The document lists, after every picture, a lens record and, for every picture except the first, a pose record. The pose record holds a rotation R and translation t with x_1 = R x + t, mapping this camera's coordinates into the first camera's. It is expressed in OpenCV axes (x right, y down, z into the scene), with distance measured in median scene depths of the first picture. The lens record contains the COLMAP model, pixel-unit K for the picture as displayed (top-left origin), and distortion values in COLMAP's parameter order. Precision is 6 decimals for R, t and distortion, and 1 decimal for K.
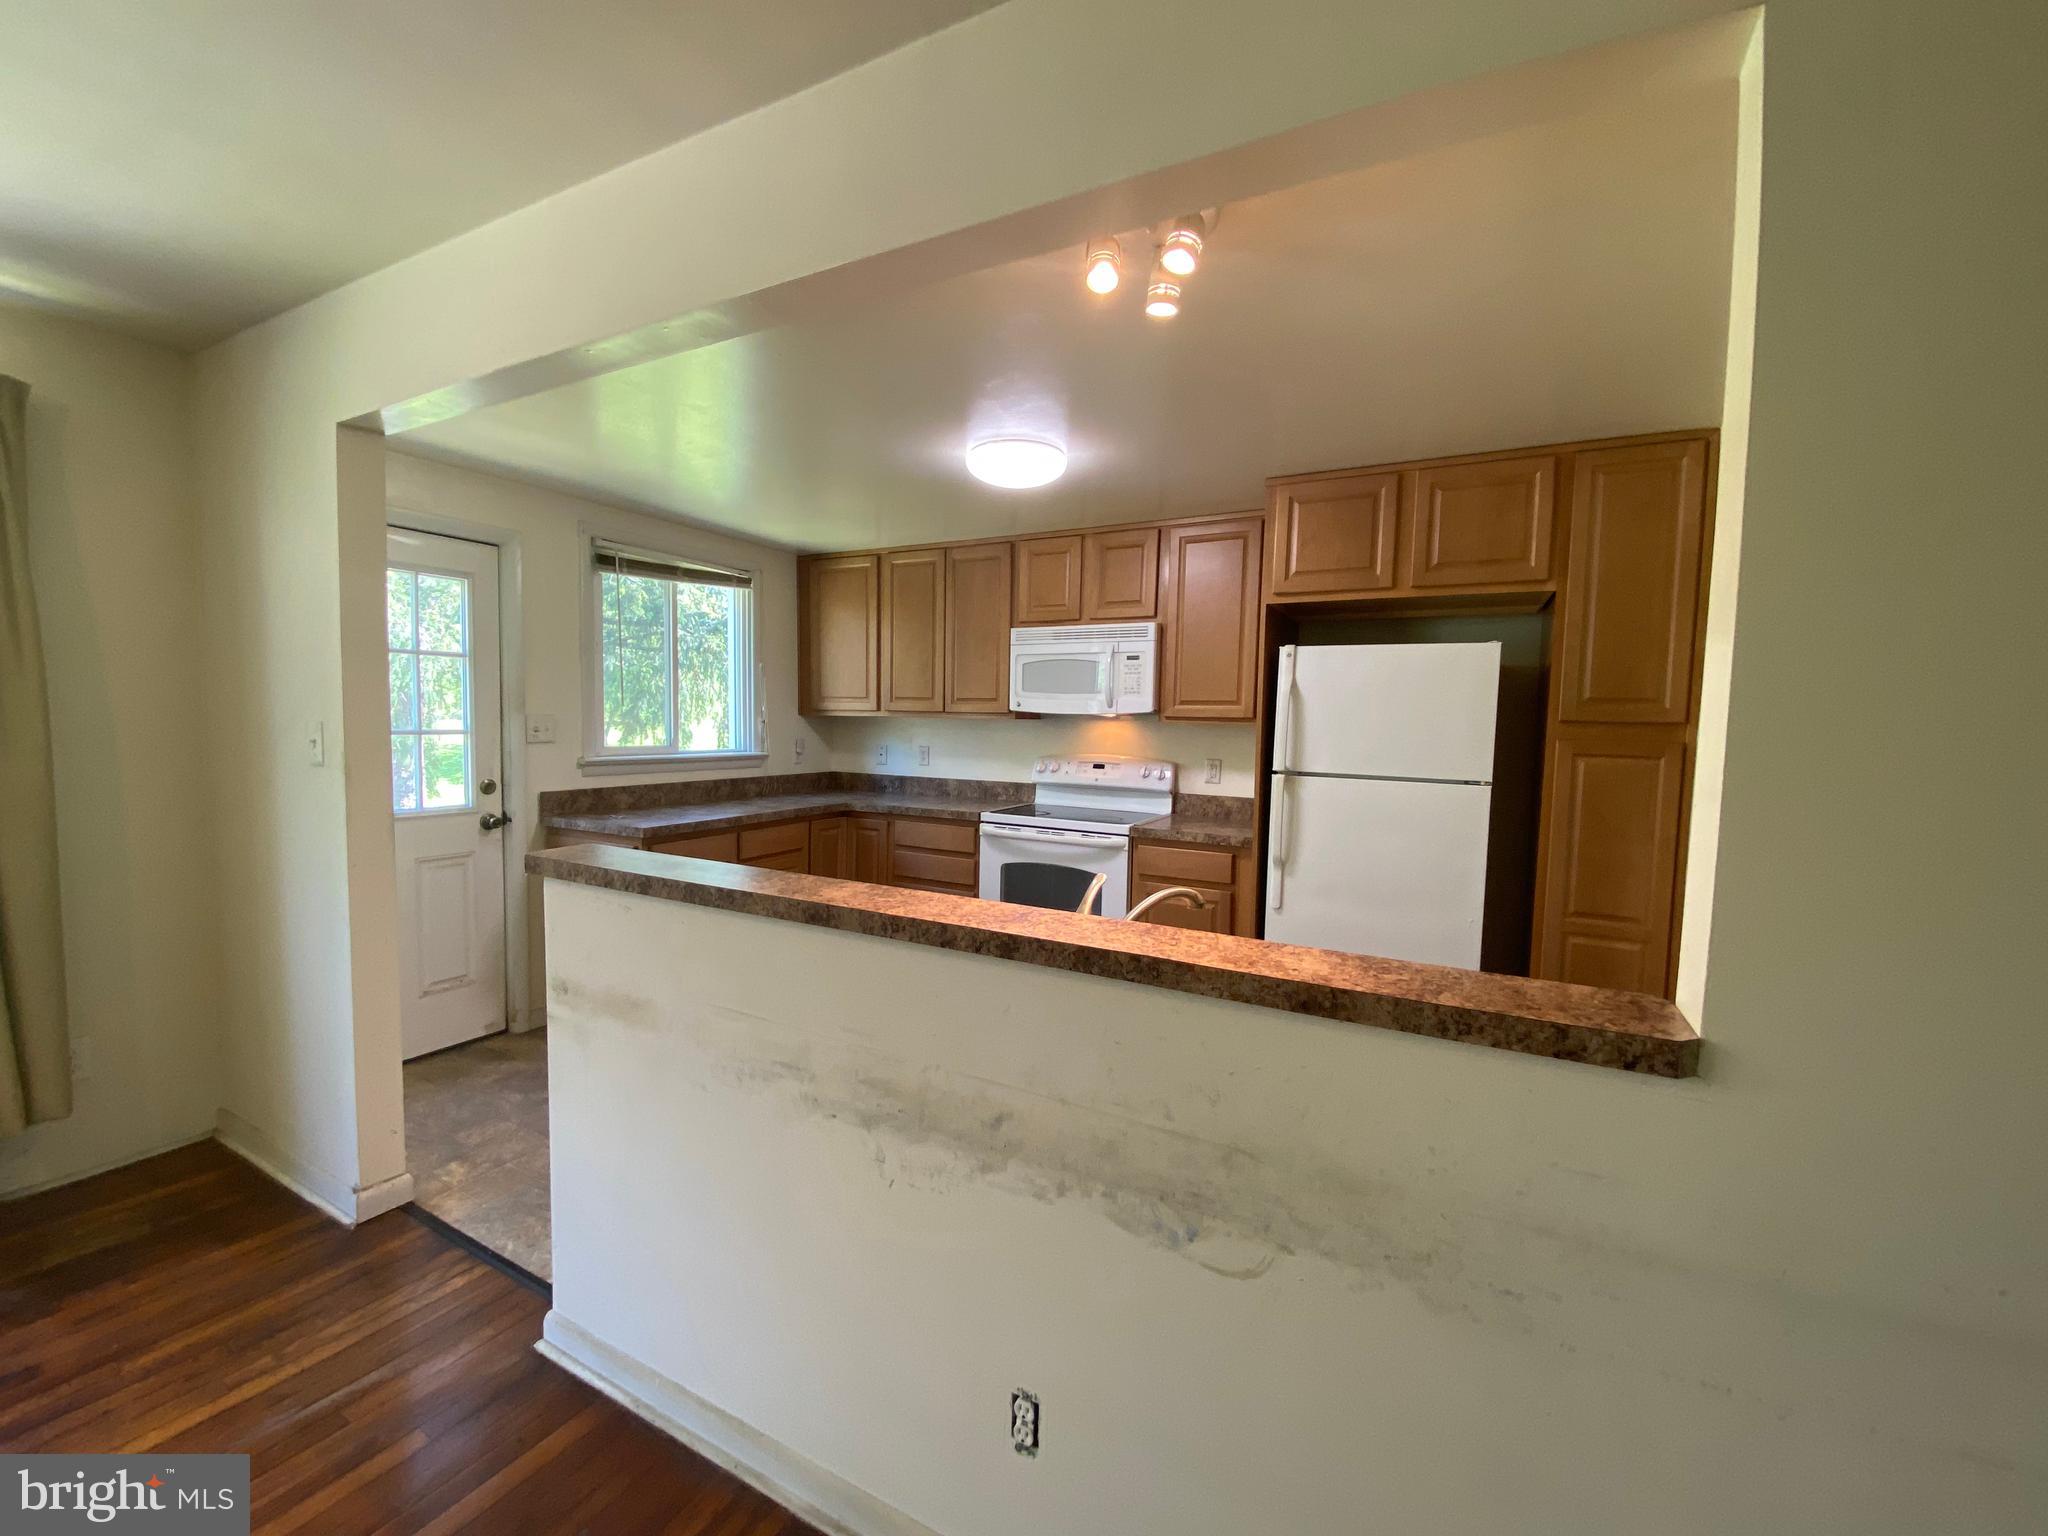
lens RADIAL K [[825.3, 0, 1007.7], [0, 825.3, 772.8], [0, 0, 1]] dist [0.026753, -0.023676]
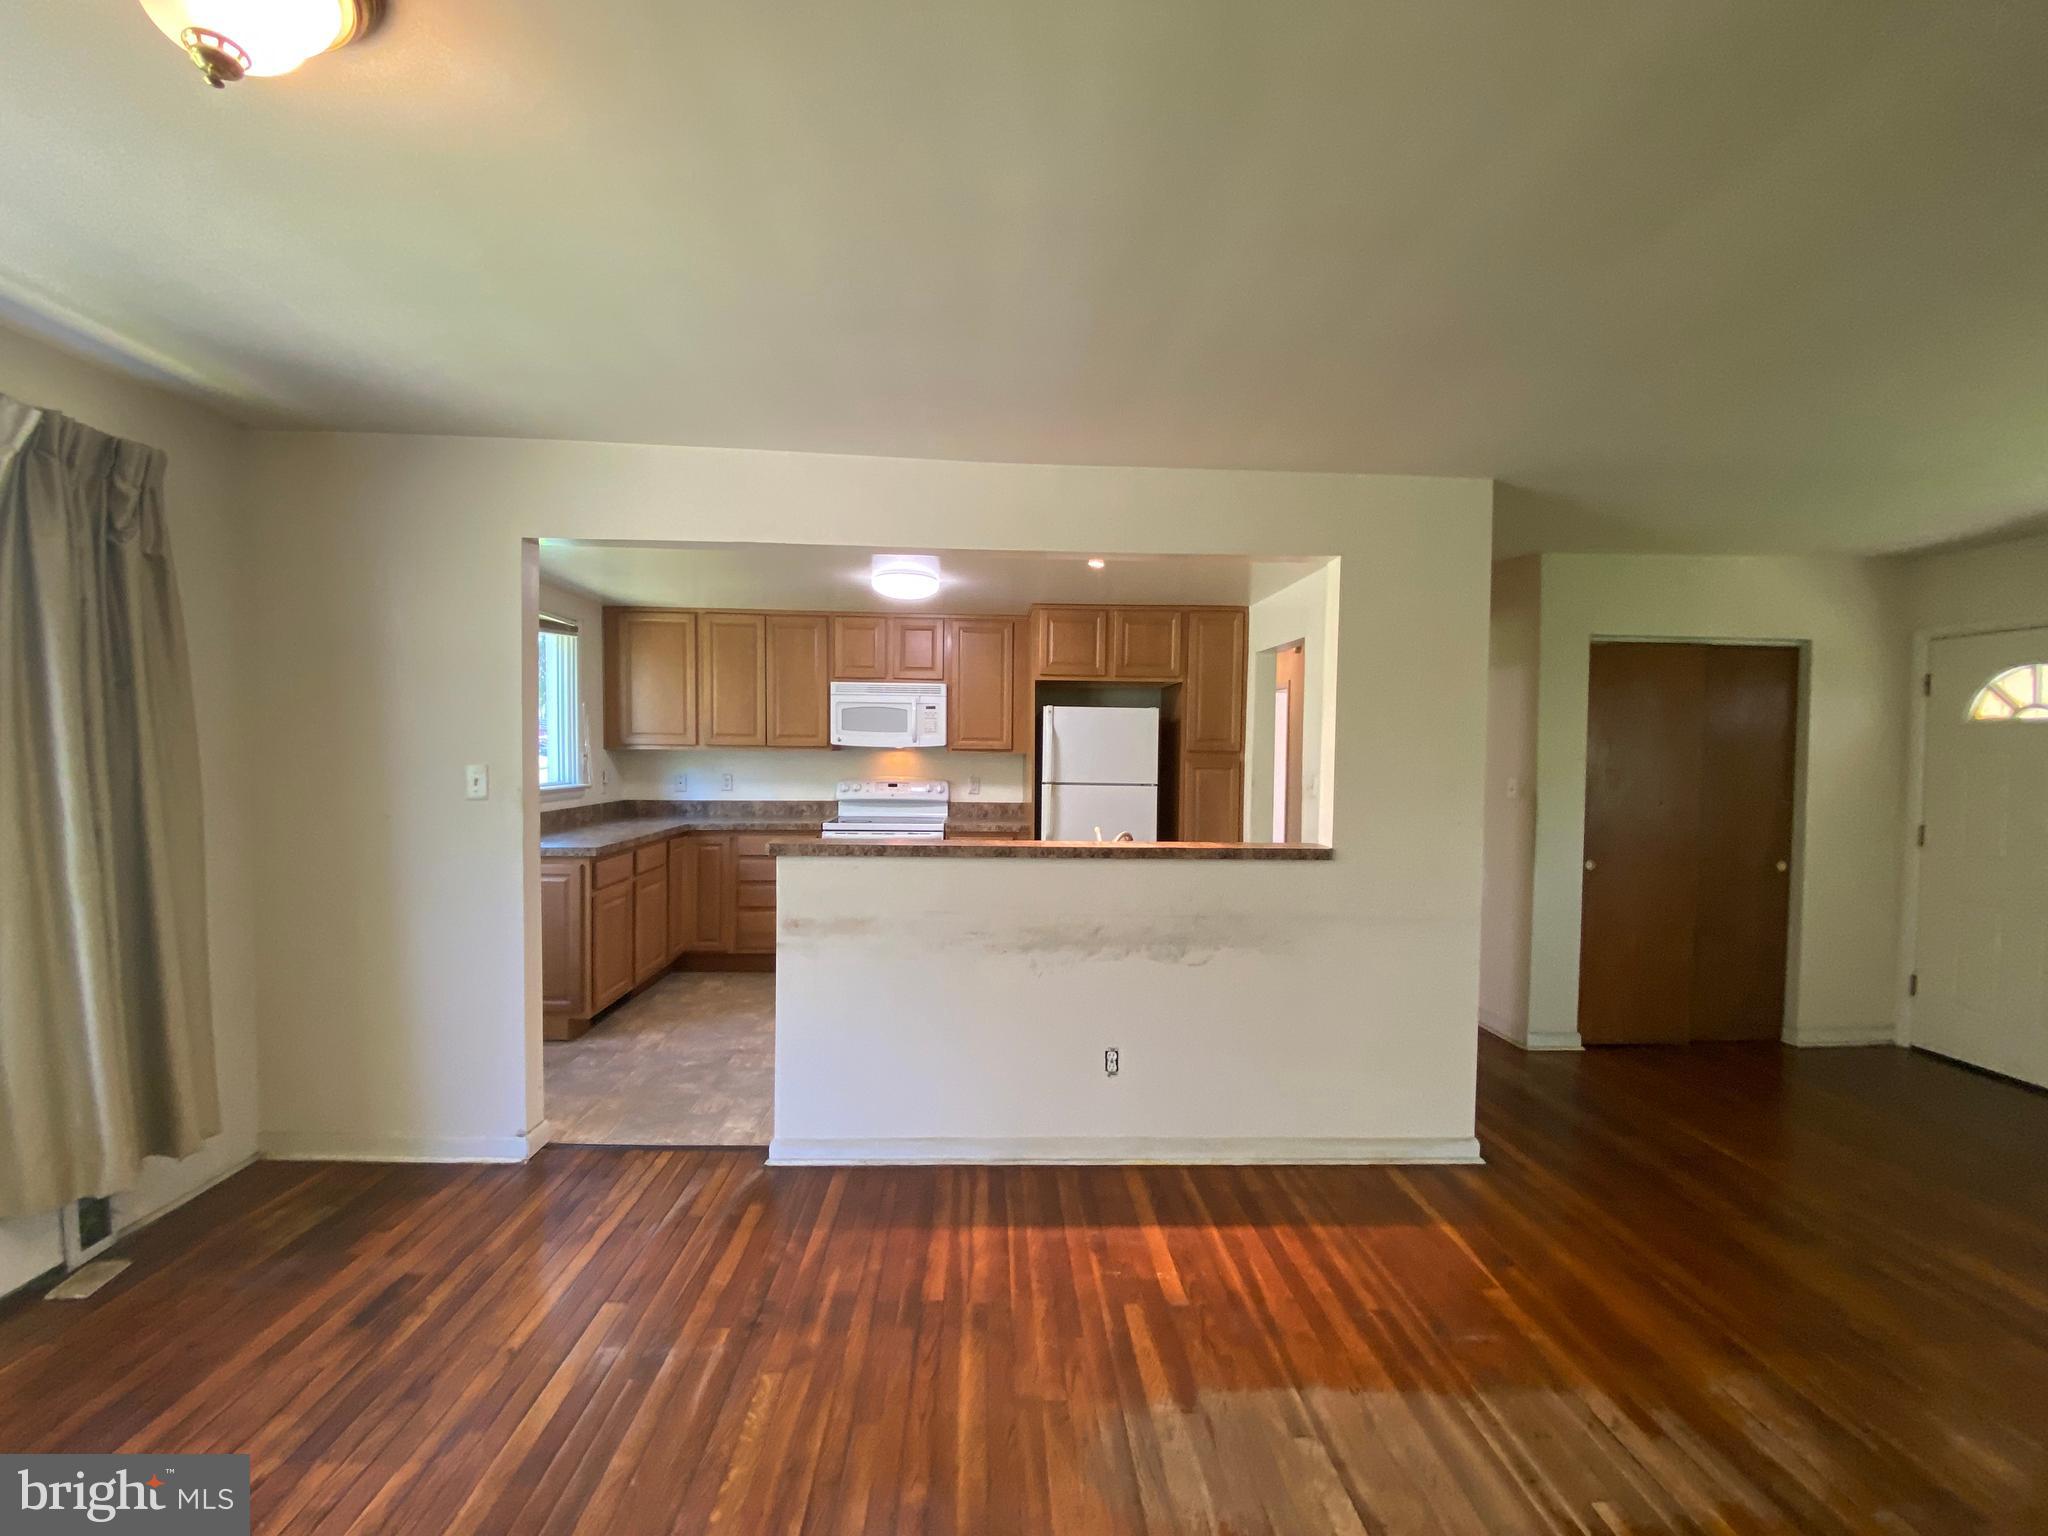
lens RADIAL K [[828.9, 0, 1008.9], [0, 828.9, 753.0], [0, 0, 1]] dist [0.025390, -0.023560]
pose [[0.859350, -0.012987, 0.511224, -0.464561], [0.039862, 0.998337, -0.041646, 0.003920], [-0.509833, 0.056167, 0.858438, -0.294534]]
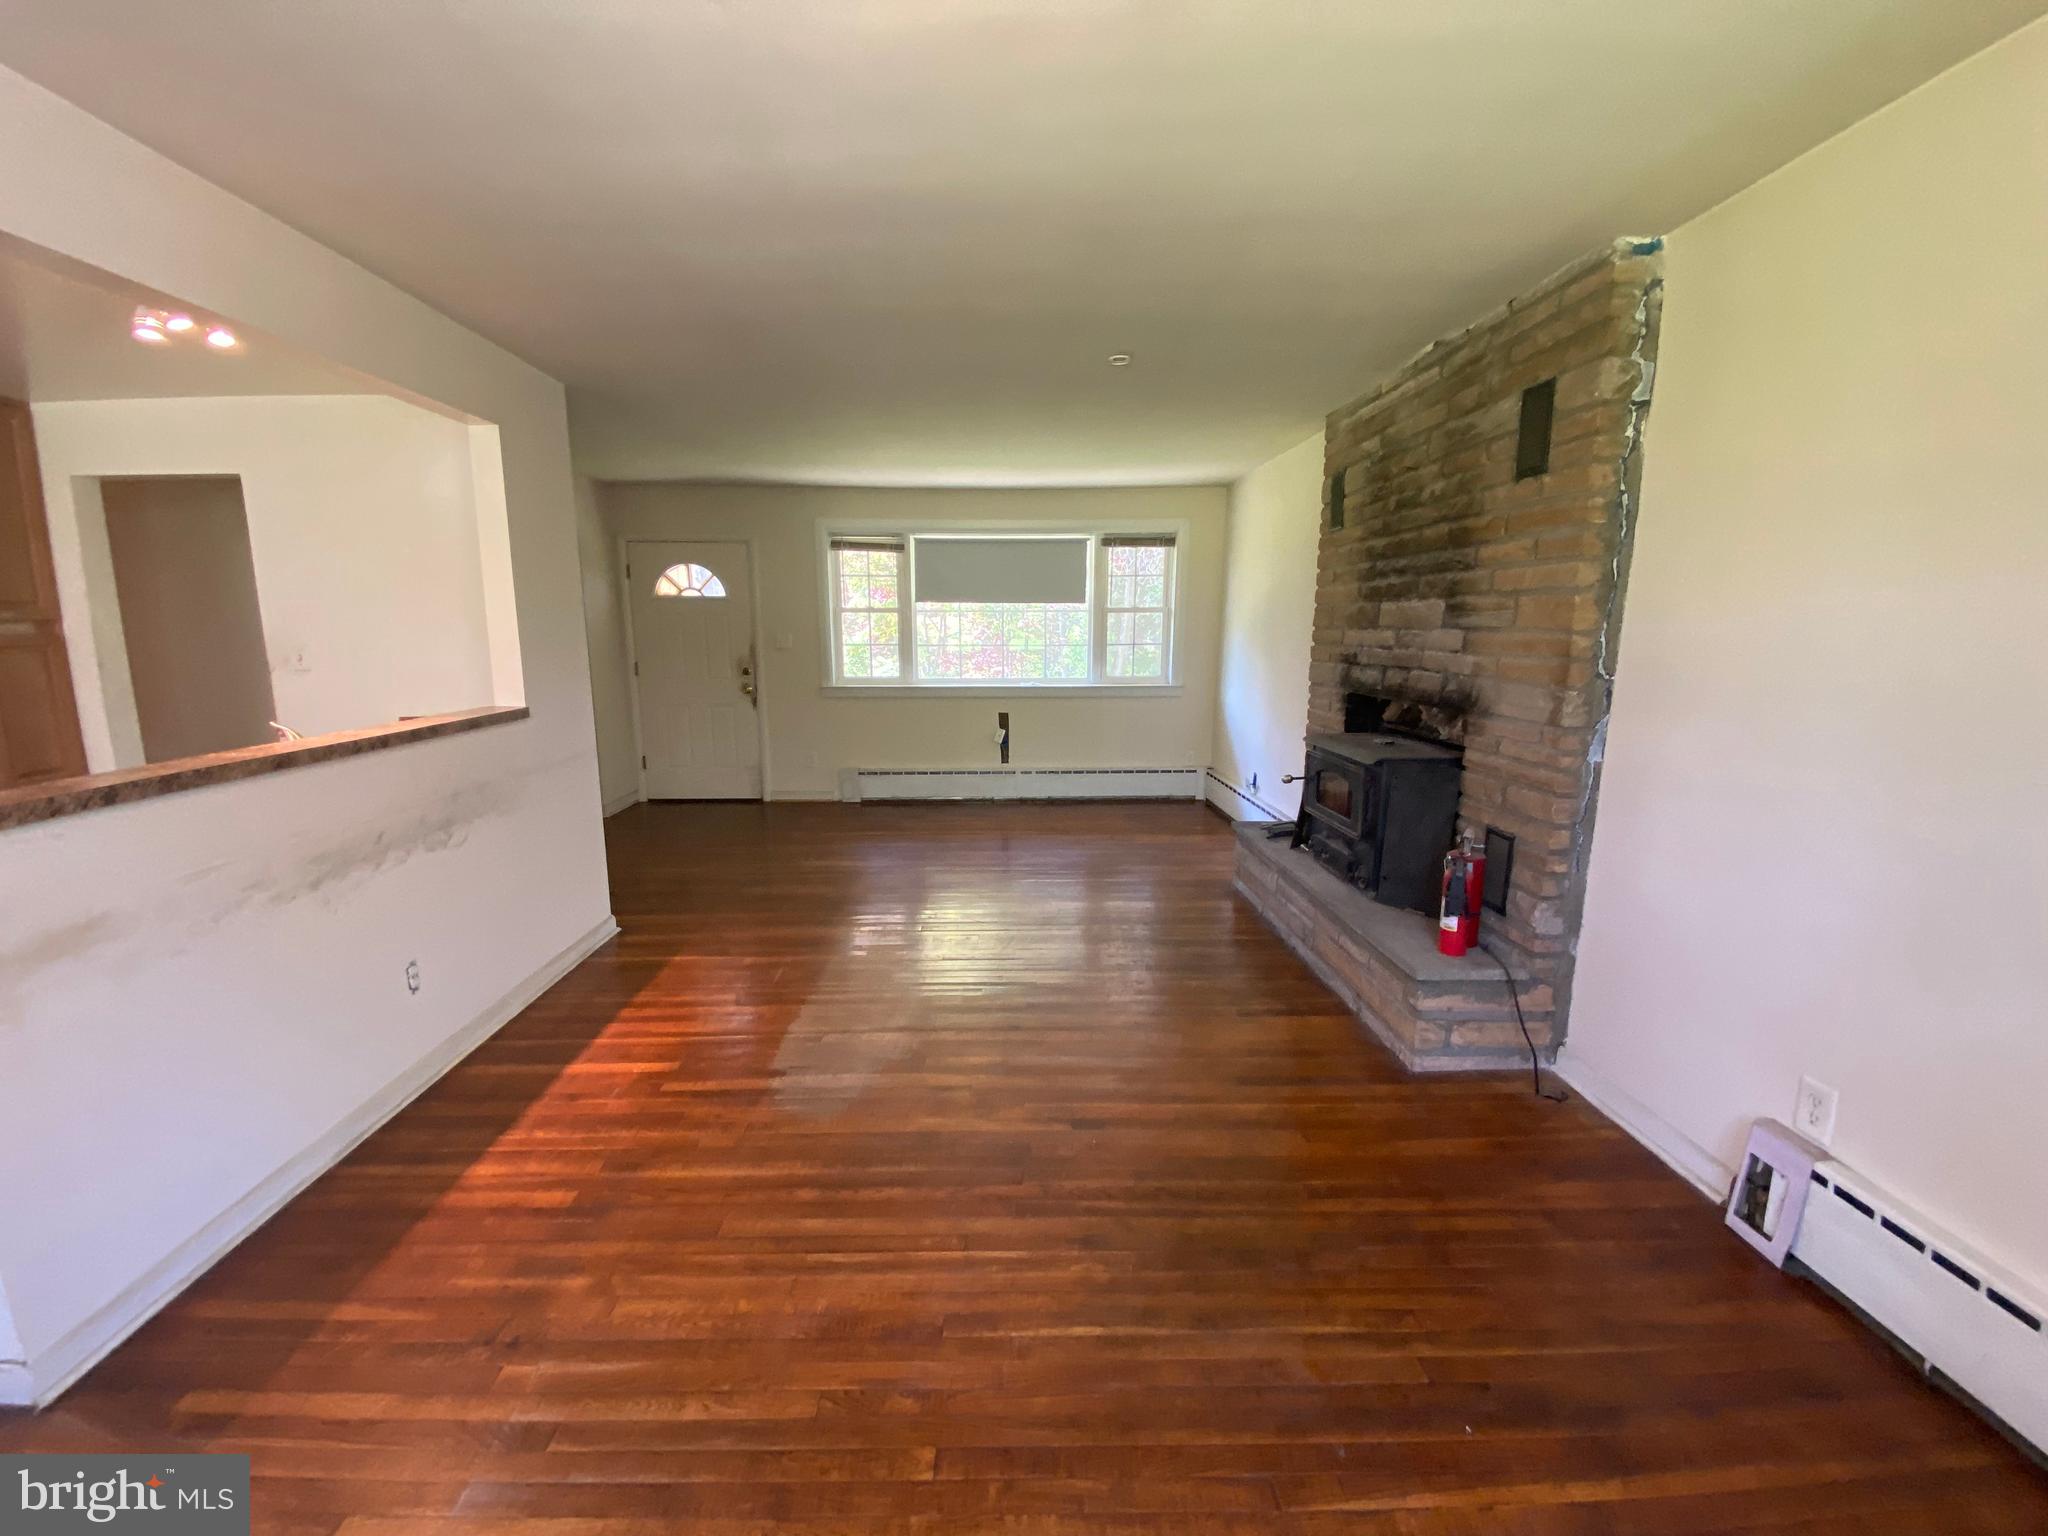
lens RADIAL K [[831.3, 0, 1004.7], [0, 831.3, 767.8], [0, 0, 1]] dist [0.027779, -0.023744]
pose [[-0.492265, -0.168480, 0.853984, -0.782038], [0.049321, 0.974114, 0.220610, -0.030933], [-0.869047, 0.150718, -0.471213, 0.210536]]
